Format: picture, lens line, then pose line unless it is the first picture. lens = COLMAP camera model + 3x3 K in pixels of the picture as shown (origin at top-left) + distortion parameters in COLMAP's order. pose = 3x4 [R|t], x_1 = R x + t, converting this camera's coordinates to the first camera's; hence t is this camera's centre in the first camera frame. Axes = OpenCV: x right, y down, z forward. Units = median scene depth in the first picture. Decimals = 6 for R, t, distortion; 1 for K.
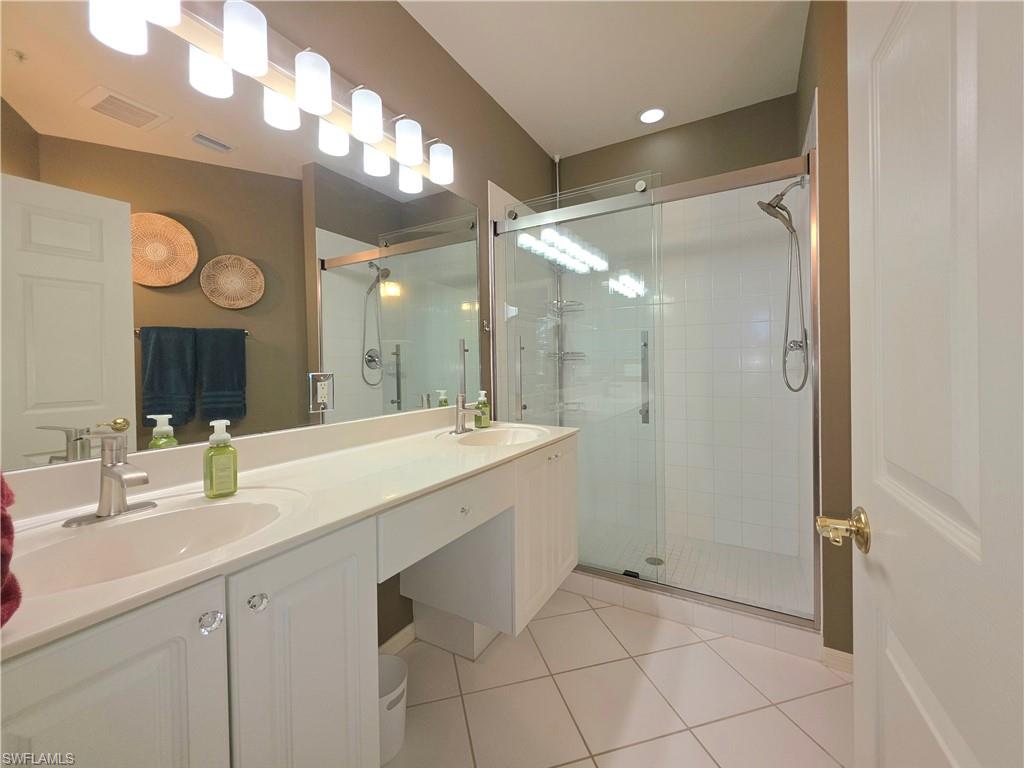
lens RADIAL K [[416.6, 0, 494.7], [0, 416.6, 370.4], [0, 0, 1]] dist [0.001028, 0.000158]
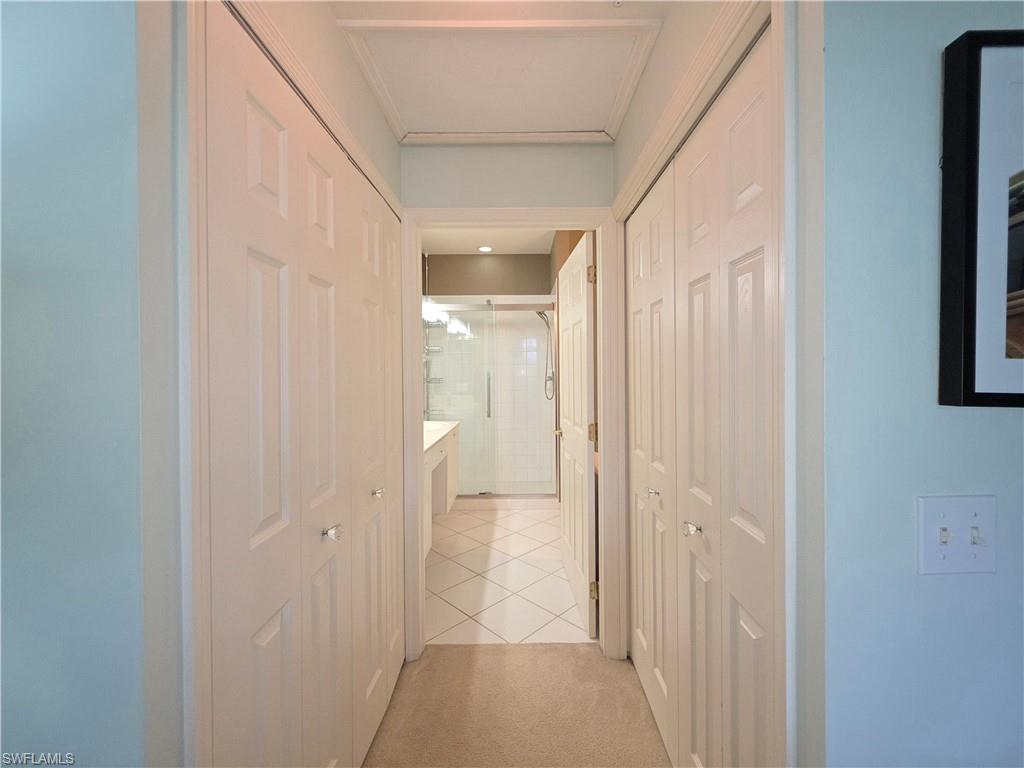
lens RADIAL K [[411.7, 0, 518.1], [0, 411.7, 378.7], [0, 0, 1]] dist [0.000143, 0.000046]
pose [[0.853021, 0.002451, 0.521871, -0.546985], [-0.000349, 0.999991, -0.004126, -0.052290], [-0.521877, 0.003338, 0.853014, -0.755823]]
